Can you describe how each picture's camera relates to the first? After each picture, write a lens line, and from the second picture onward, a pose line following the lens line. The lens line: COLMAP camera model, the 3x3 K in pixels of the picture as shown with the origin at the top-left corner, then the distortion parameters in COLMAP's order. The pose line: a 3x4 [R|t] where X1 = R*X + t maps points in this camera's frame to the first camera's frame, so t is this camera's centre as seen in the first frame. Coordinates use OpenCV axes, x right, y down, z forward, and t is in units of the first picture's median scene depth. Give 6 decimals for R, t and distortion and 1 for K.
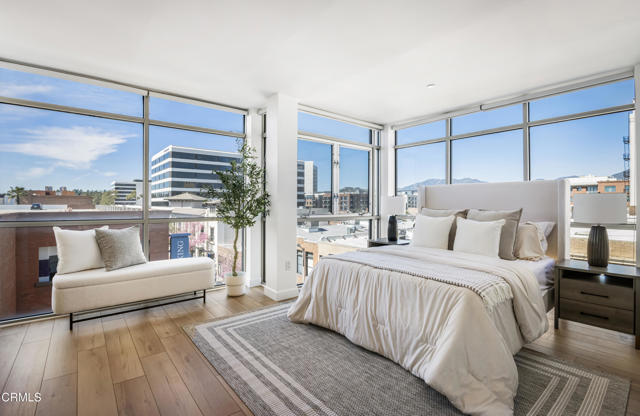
lens RADIAL K [[293.2, 0, 314.0], [0, 293.2, 202.6], [0, 0, 1]] dist [0.001833, 0.000120]
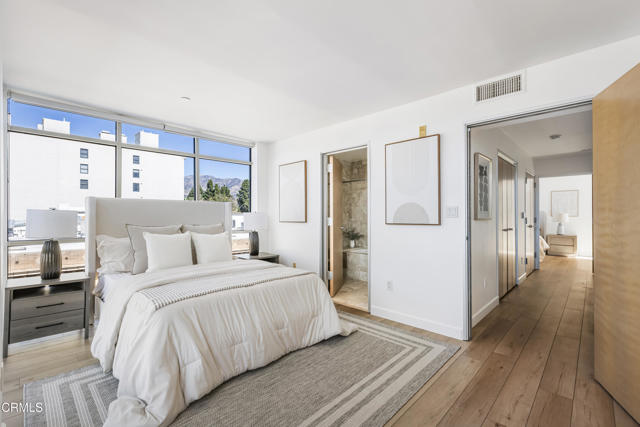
lens RADIAL K [[288.3, 0, 314.7], [0, 288.3, 218.9], [0, 0, 1]] dist [-0.001332, -0.000318]
pose [[-0.113811, -0.011319, 0.993438, -0.563708], [0.004433, 0.999919, 0.011901, -0.009231], [-0.993493, 0.005758, -0.113751, 0.648391]]
